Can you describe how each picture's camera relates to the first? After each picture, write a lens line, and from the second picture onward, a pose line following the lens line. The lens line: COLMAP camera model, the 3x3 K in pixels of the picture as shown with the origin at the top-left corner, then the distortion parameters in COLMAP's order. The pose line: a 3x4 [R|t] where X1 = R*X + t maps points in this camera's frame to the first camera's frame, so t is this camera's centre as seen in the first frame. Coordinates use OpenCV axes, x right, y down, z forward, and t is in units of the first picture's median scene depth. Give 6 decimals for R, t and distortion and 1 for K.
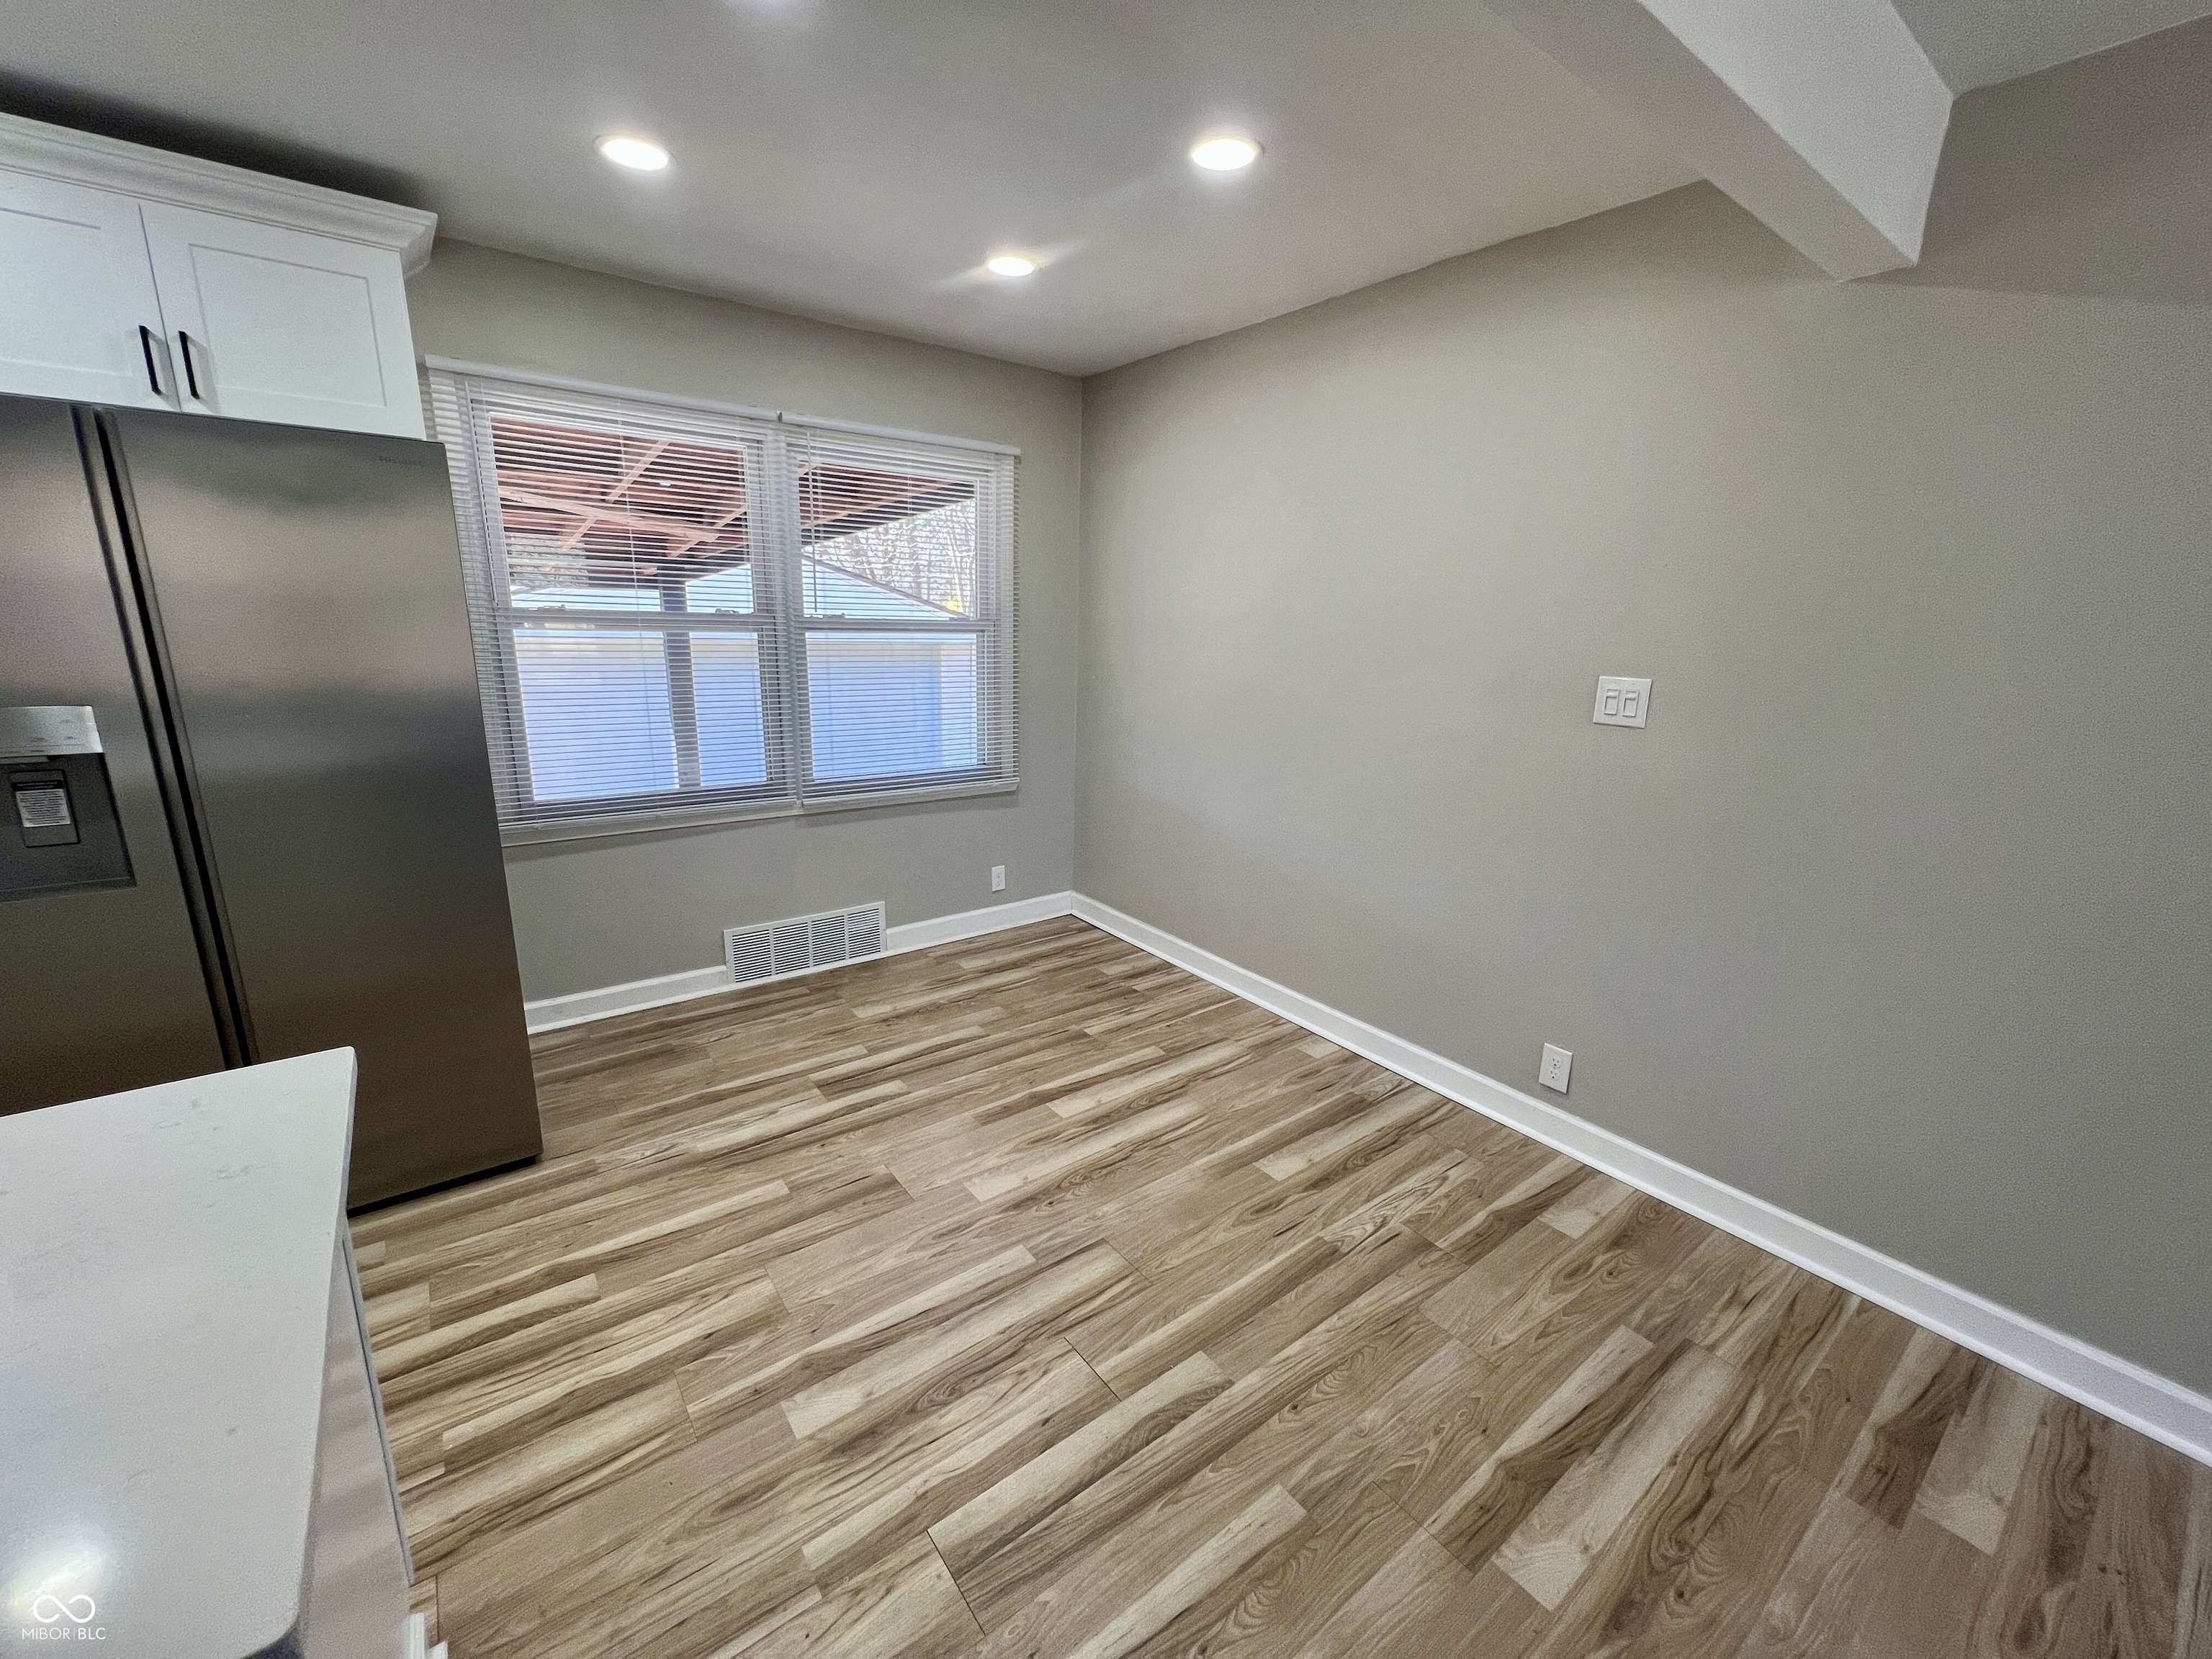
lens RADIAL K [[891.4, 0, 1105.3], [0, 891.4, 831.0], [0, 0, 1]] dist [-0.004312, 0.002071]
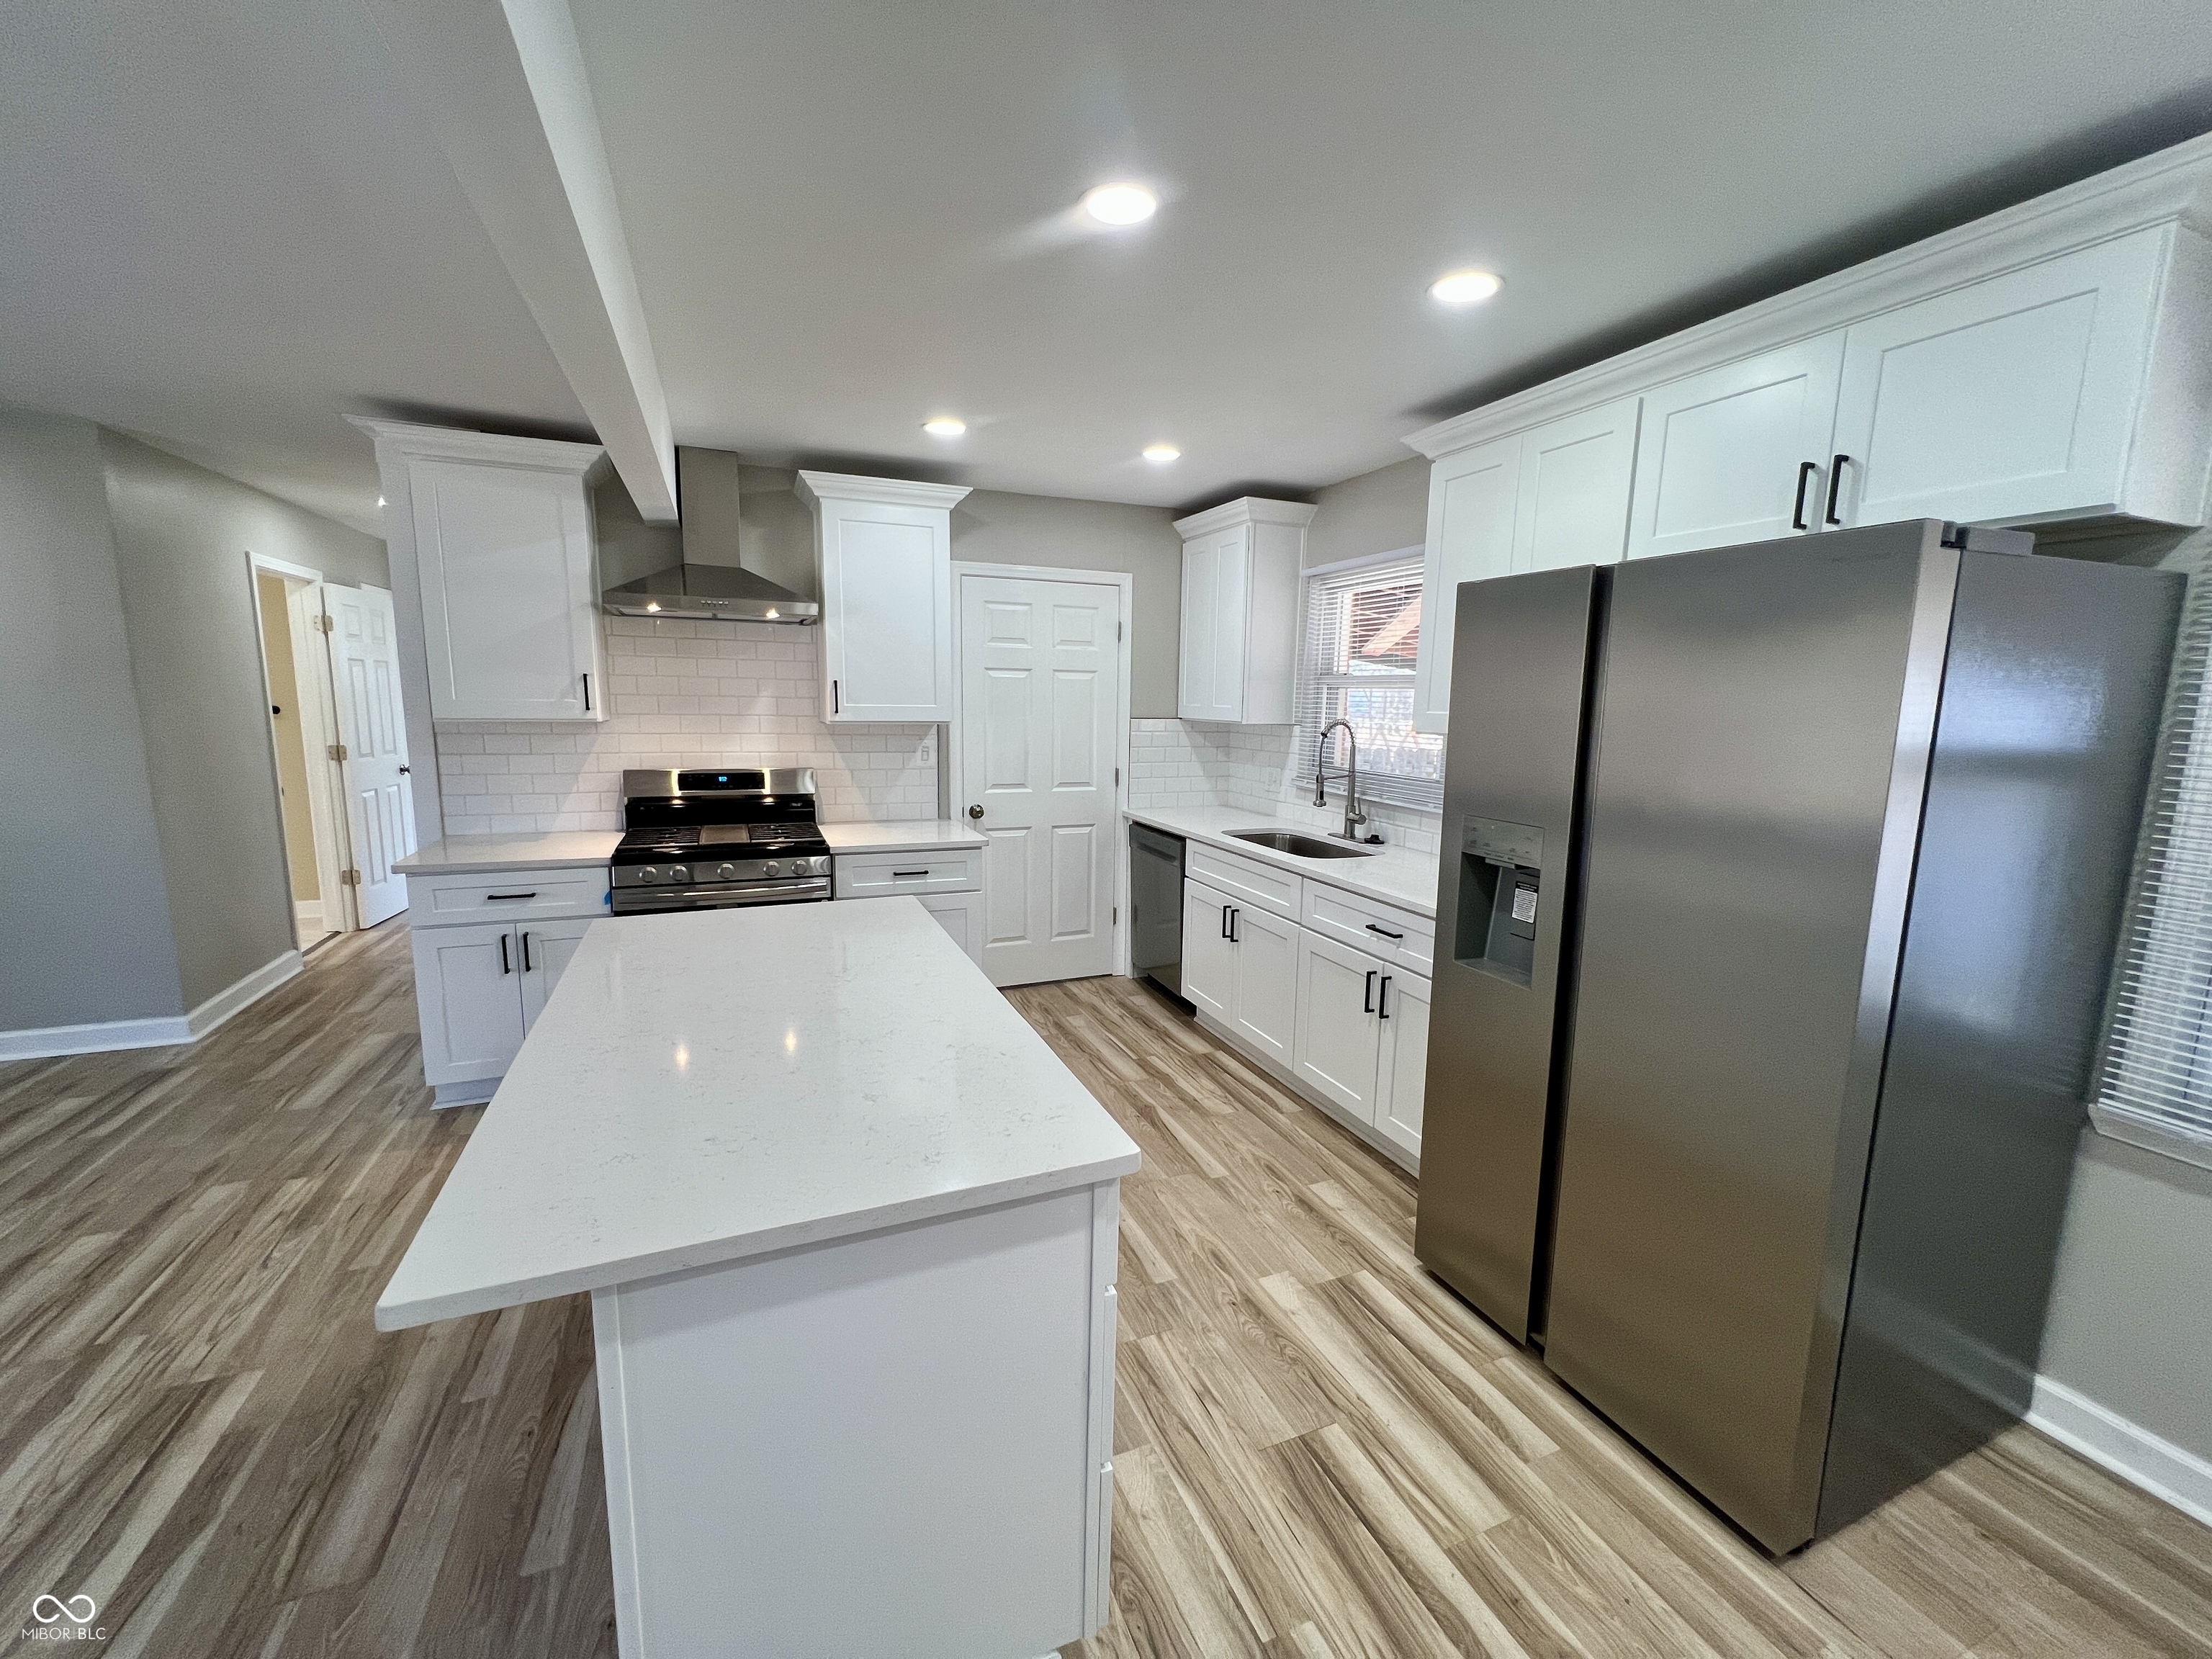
lens RADIAL K [[891.4, 0, 1108.7], [0, 891.4, 834.2], [0, 0, 1]] dist [-0.004312, 0.002071]
pose [[-0.250736, 0.119221, -0.960686, 0.061773], [-0.251169, 0.950391, 0.183498, -0.138214], [0.934904, 0.287304, -0.208353, 0.494244]]
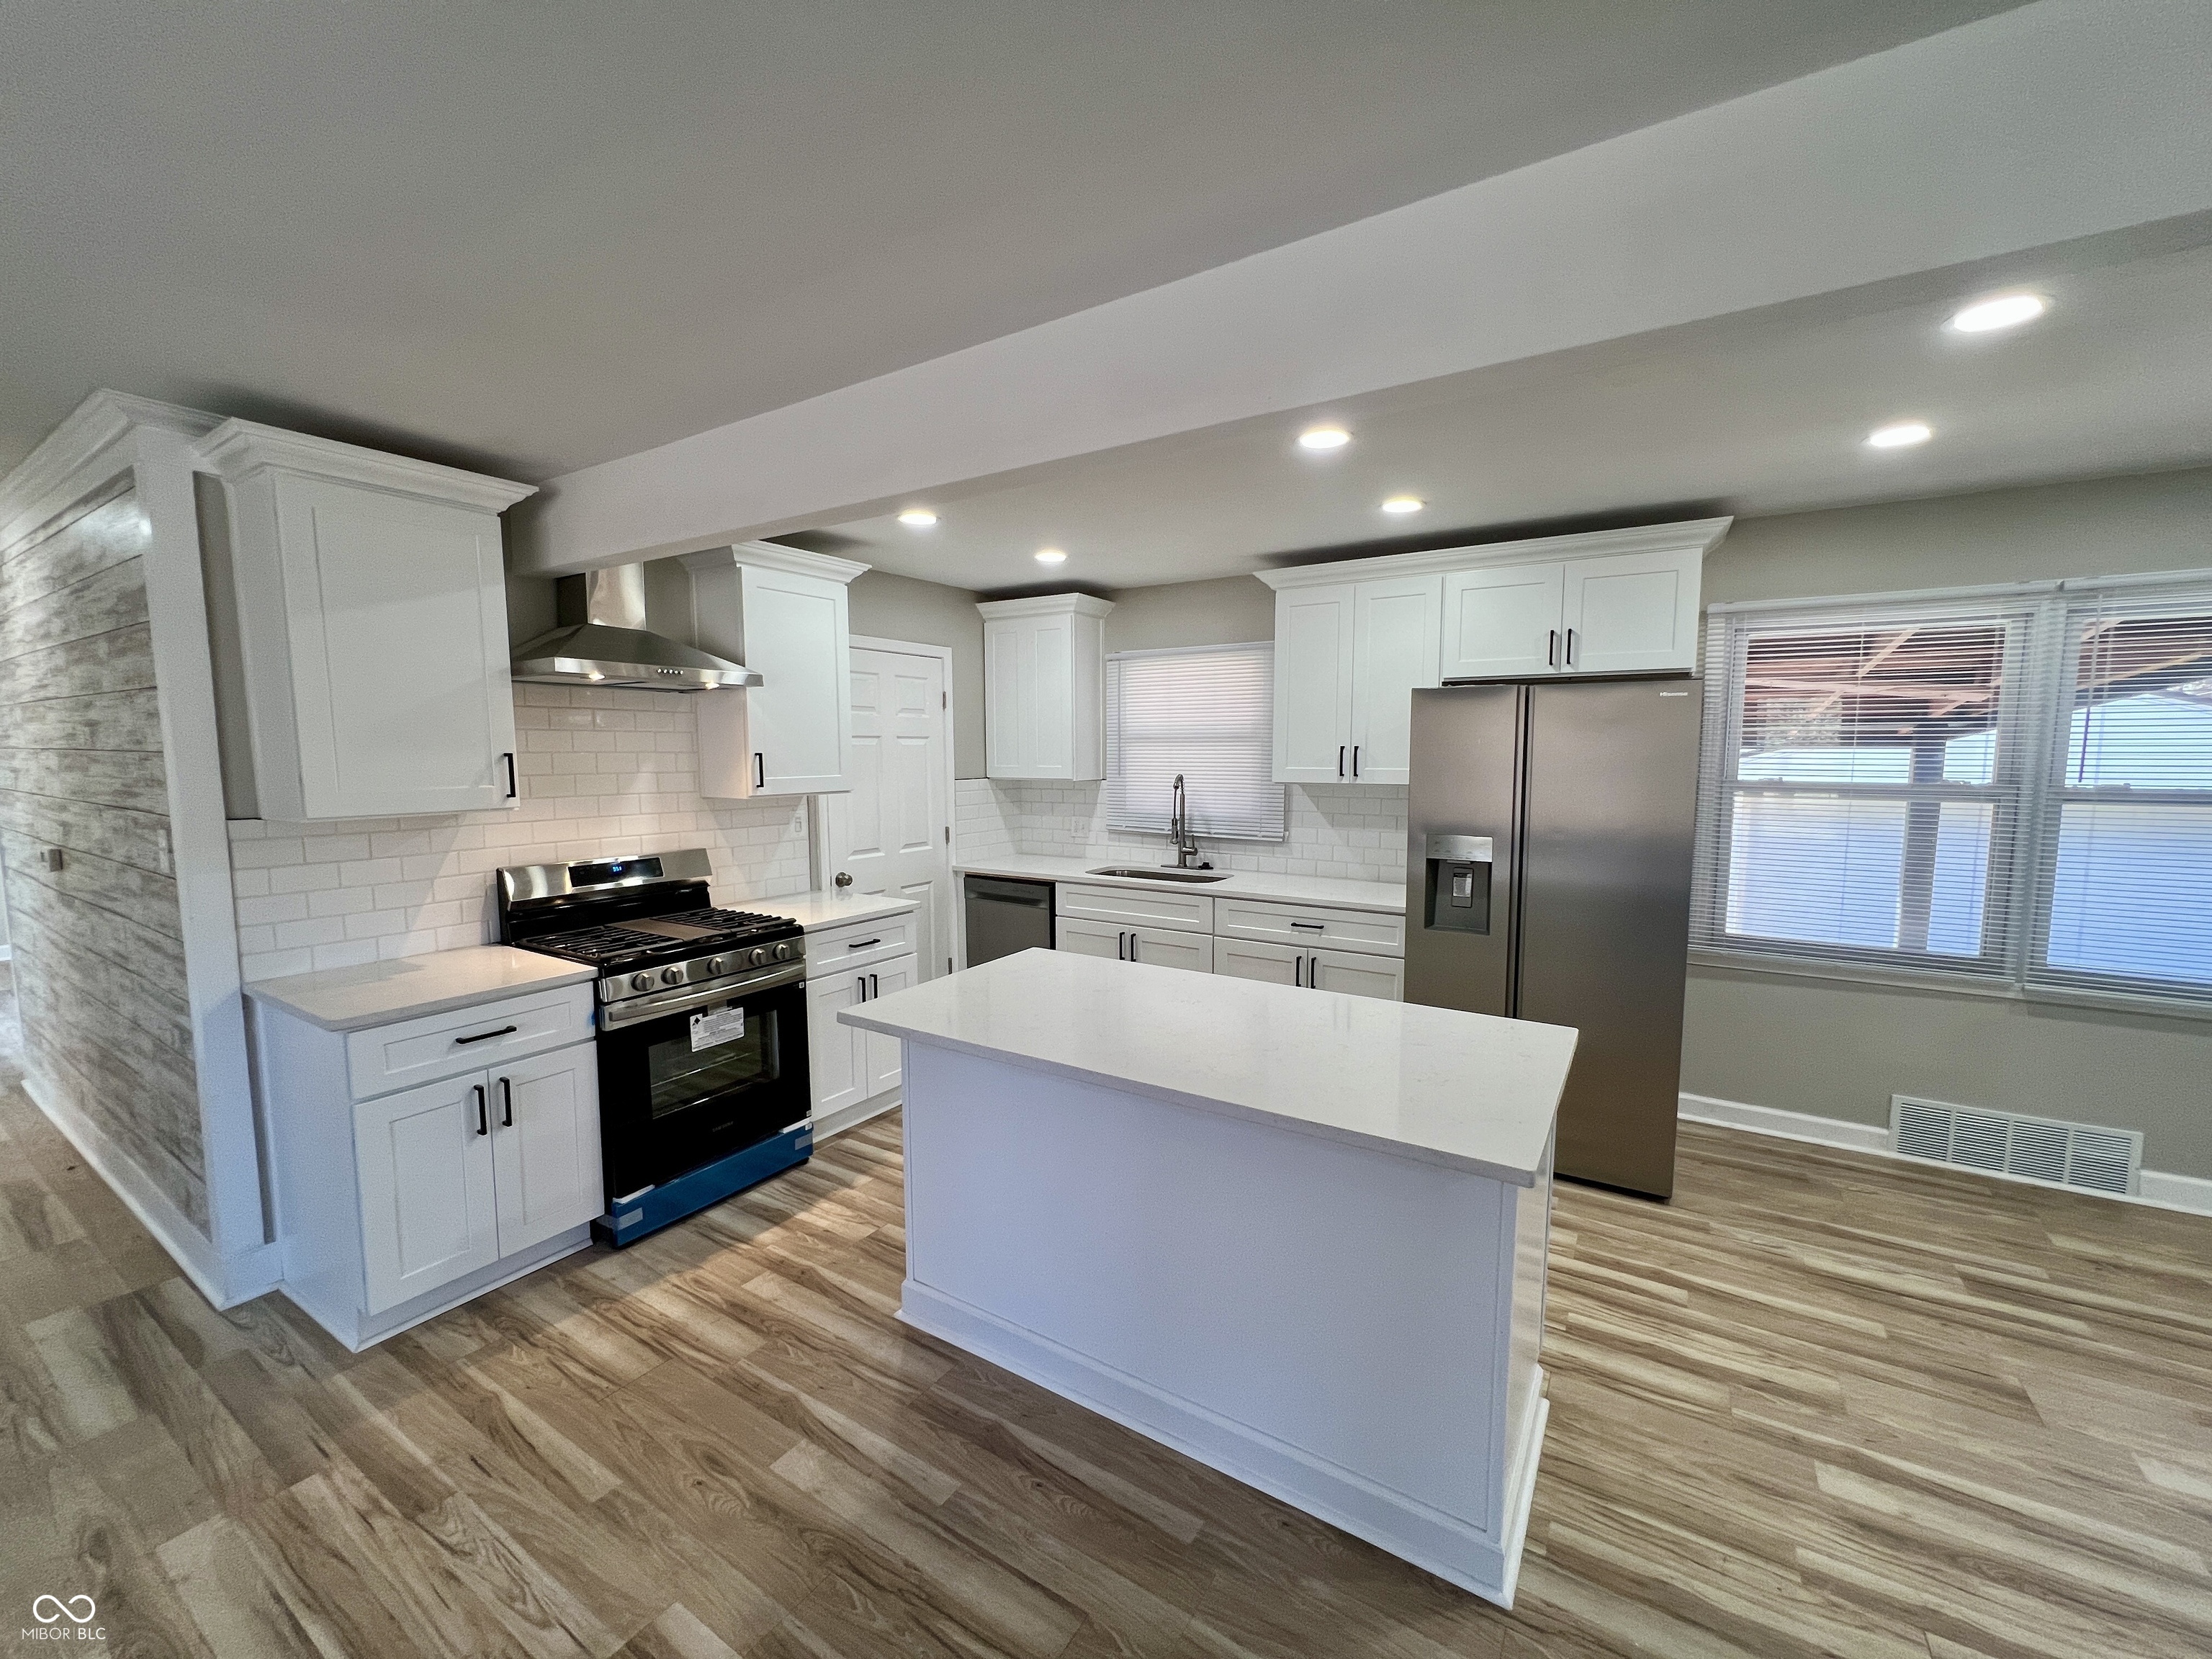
lens RADIAL K [[891.4, 0, 1109.7], [0, 891.4, 833.5], [0, 0, 1]] dist [-0.004312, 0.002071]
pose [[0.352609, 0.063270, -0.933629, 0.238273], [-0.210014, 0.977611, -0.013067, 0.032208], [0.911900, 0.200682, 0.358002, -0.292969]]
